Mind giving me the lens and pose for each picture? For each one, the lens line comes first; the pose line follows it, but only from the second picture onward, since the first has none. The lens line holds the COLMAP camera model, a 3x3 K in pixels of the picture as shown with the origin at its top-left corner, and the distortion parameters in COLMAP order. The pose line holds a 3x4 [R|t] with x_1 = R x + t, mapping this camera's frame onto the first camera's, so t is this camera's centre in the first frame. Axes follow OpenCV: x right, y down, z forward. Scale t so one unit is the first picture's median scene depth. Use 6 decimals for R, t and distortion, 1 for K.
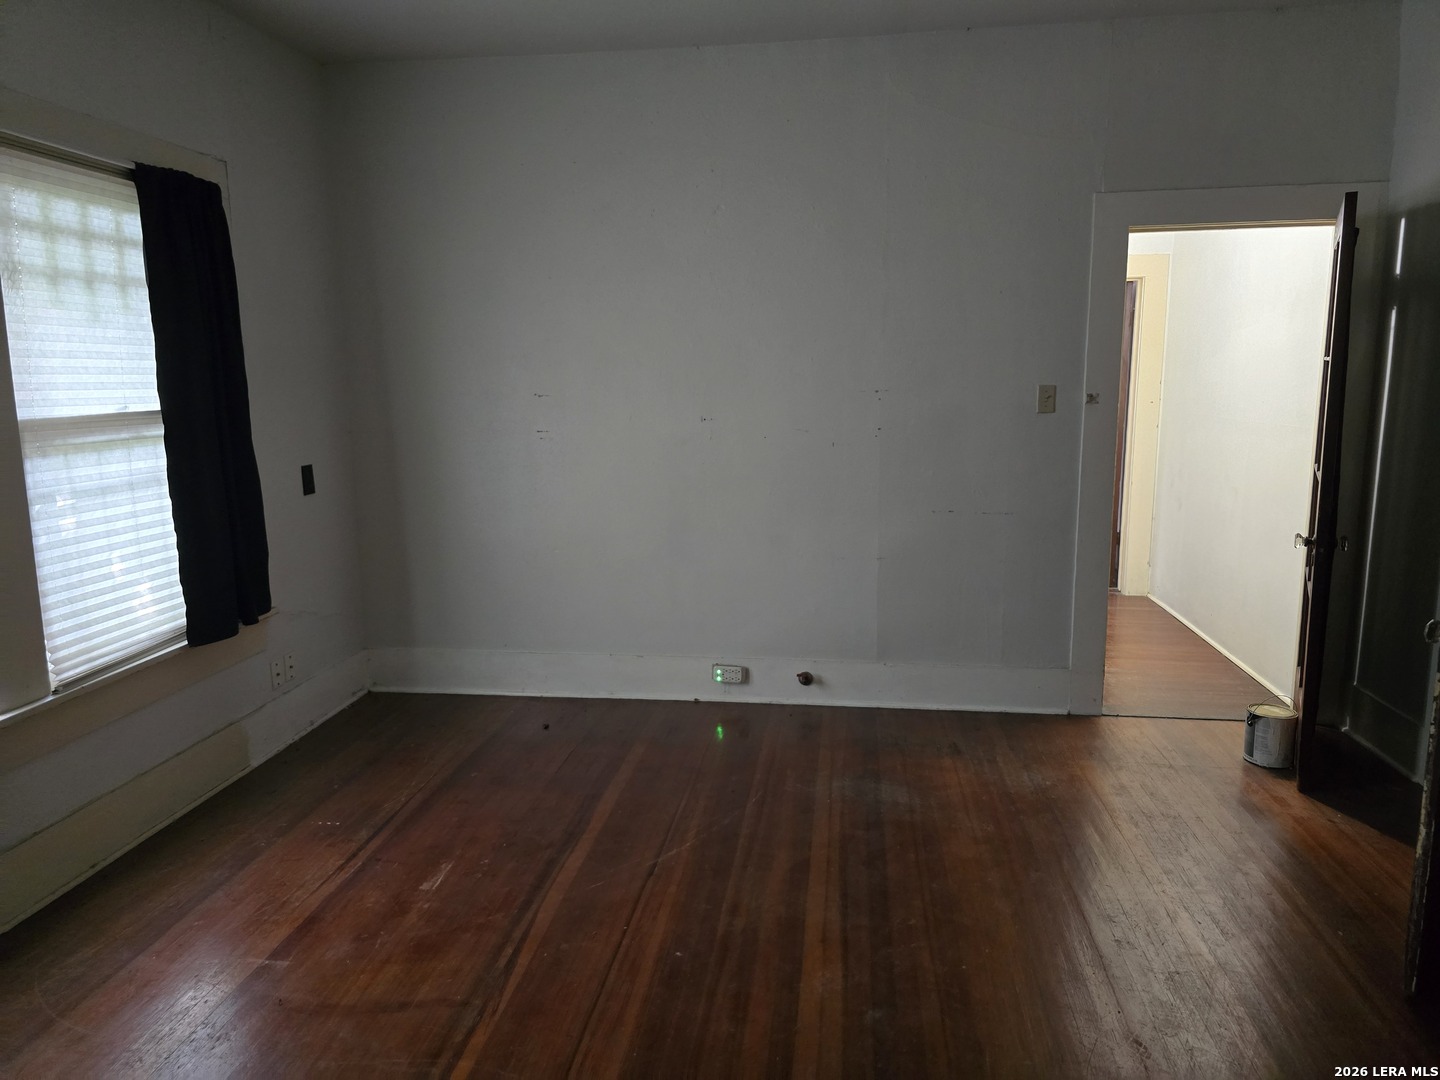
lens RADIAL K [[959.8, 0, 719.9], [0, 959.8, 535.3], [0, 0, 1]] dist [0.052116, -0.043575]
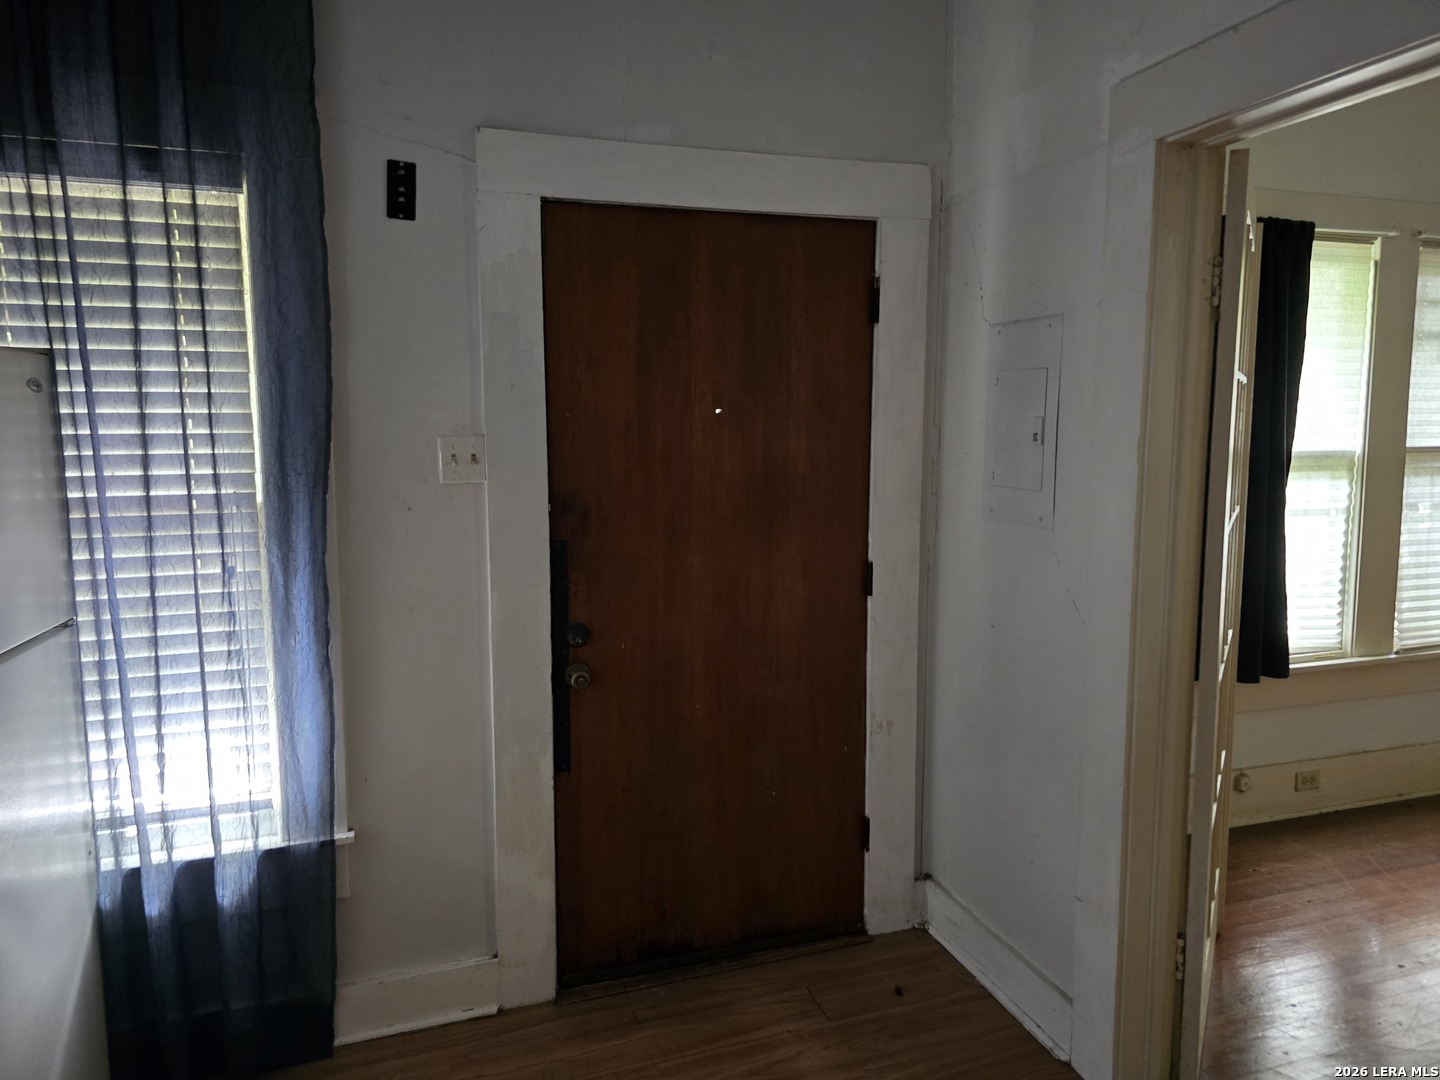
lens RADIAL K [[959.8, 0, 724.2], [0, 959.8, 530.8], [0, 0, 1]] dist [0.052116, -0.043575]
pose [[0.424238, 0.096230, -0.900423, 0.103922], [-0.134526, 0.990002, 0.042421, 0.062299], [0.895503, 0.103133, 0.432942, -0.399447]]
